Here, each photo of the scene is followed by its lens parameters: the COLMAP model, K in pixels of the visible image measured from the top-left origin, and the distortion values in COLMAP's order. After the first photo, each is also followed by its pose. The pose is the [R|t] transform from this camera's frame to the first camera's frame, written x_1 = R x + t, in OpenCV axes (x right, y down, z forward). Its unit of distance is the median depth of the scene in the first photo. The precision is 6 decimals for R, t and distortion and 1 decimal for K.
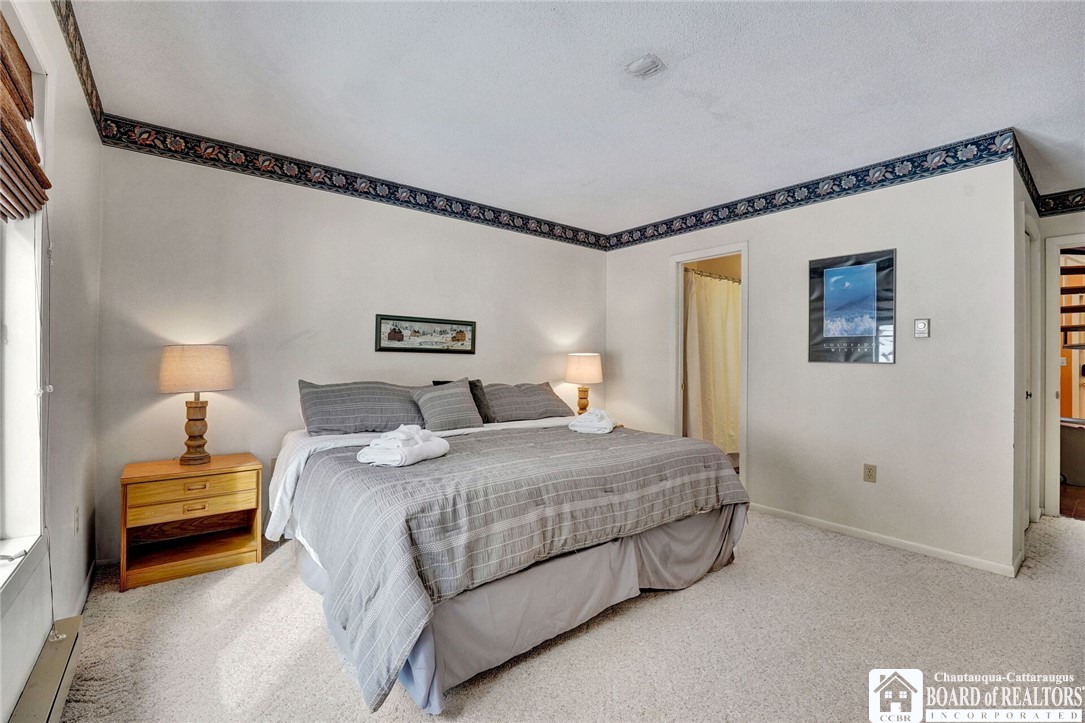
lens RADIAL K [[473.0, 0, 517.2], [0, 473.0, 364.6], [0, 0, 1]] dist [-0.034492, 0.000119]
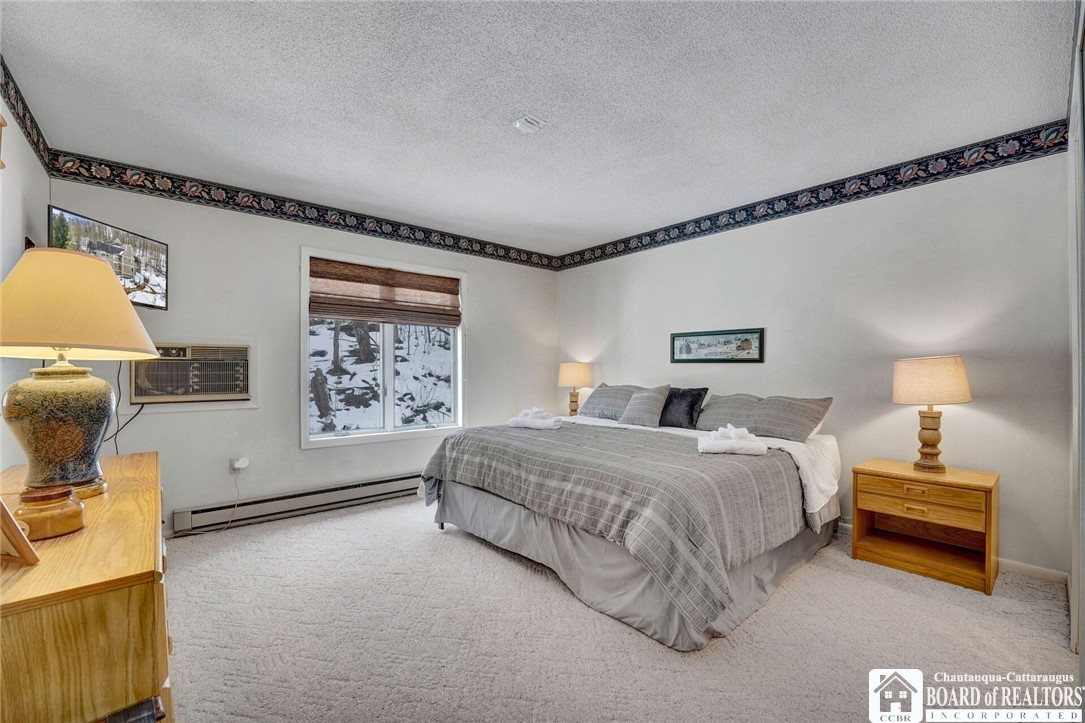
lens RADIAL K [[448.5, 0, 536.4], [0, 448.5, 367.5], [0, 0, 1]] dist [-0.021256, -0.000249]
pose [[0.049610, -0.012614, -0.998689, 0.908892], [-0.003975, 0.999910, -0.012827, 0.000650], [0.998761, 0.004606, 0.049556, 0.603429]]
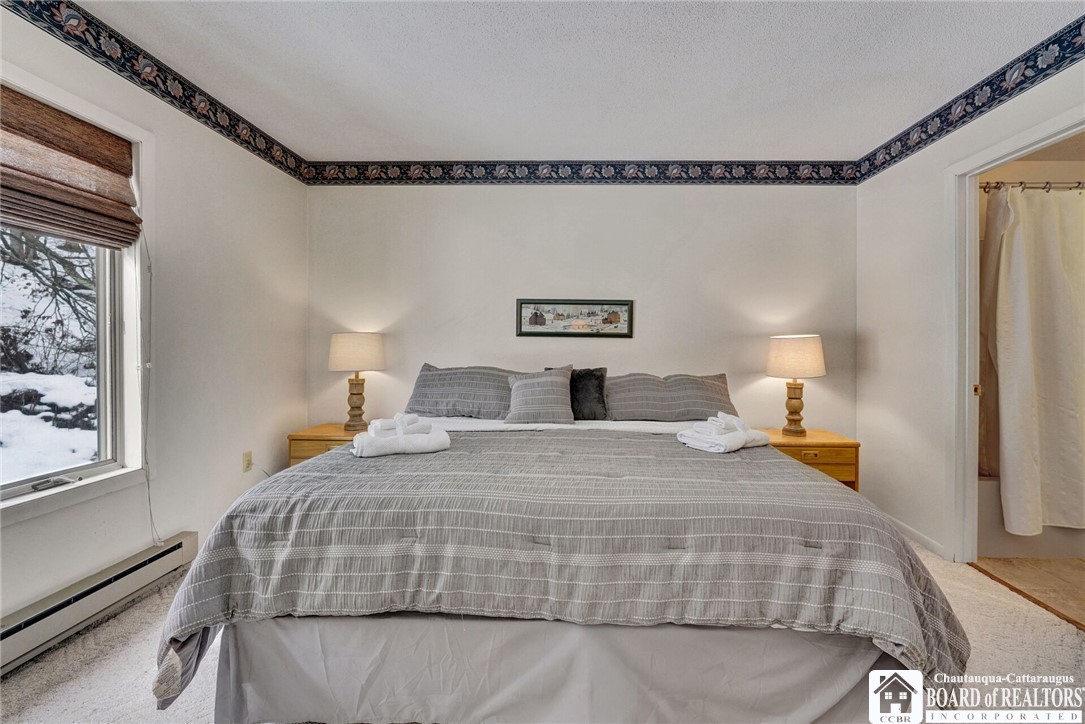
lens RADIAL K [[458.2, 0, 554.1], [0, 458.2, 344.7], [0, 0, 1]] dist [-0.008113, -0.000299]
pose [[0.779336, -0.001710, -0.626604, 0.378924], [-0.003457, 0.999969, -0.007028, -0.004229], [0.626597, 0.007643, 0.779306, 0.312261]]
